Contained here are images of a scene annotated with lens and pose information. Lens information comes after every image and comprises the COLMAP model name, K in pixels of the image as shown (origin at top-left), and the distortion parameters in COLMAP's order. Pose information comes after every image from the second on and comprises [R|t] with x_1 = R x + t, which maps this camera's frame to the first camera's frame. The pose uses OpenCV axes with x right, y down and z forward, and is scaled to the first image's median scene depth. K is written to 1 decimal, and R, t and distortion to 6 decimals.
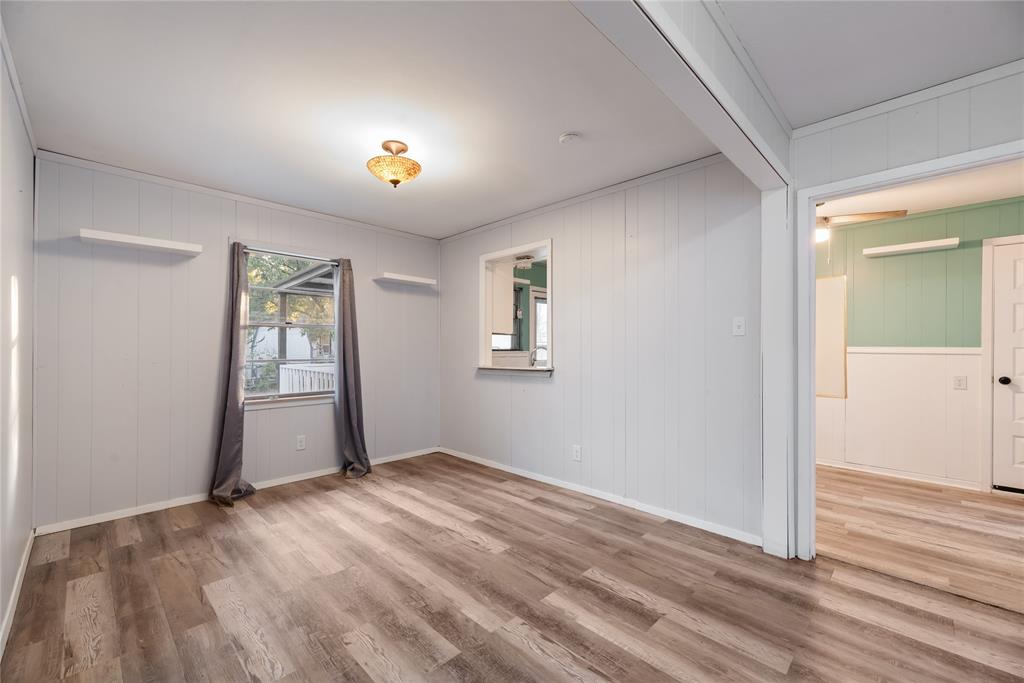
lens RADIAL K [[418.4, 0, 509.7], [0, 418.4, 344.7], [0, 0, 1]] dist [0.002583, 0.000800]
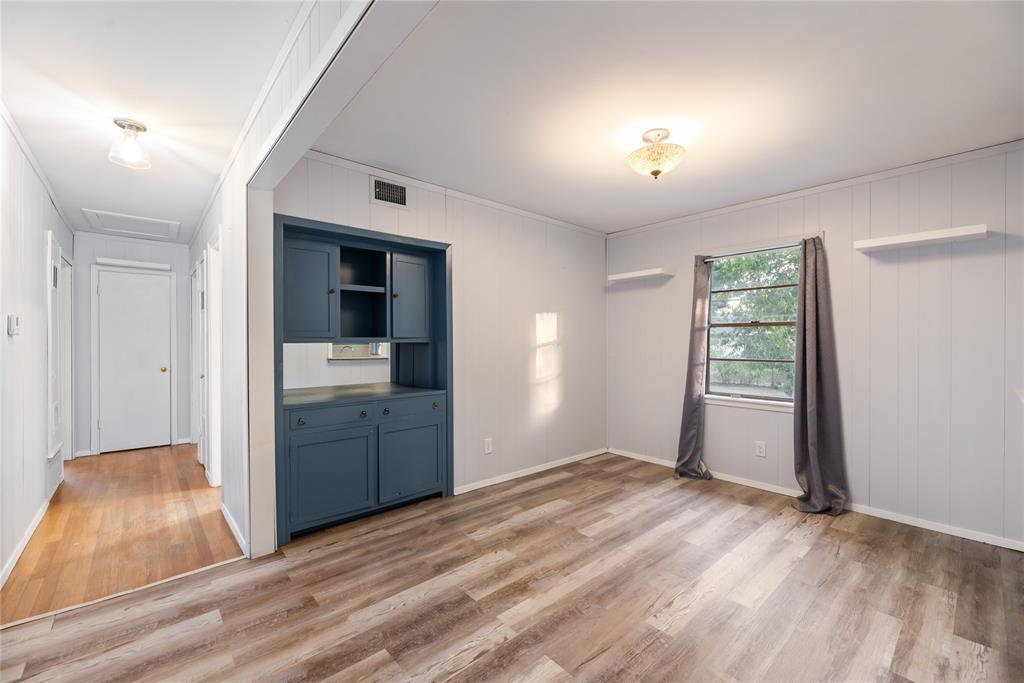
lens RADIAL K [[418.4, 0, 520.0], [0, 418.4, 342.8], [0, 0, 1]] dist [0.002583, 0.000800]
pose [[-0.051642, 0.001770, -0.998664, 0.682293], [0.007992, 0.999967, 0.001359, -0.014933], [0.998634, -0.007911, -0.051654, 0.741277]]
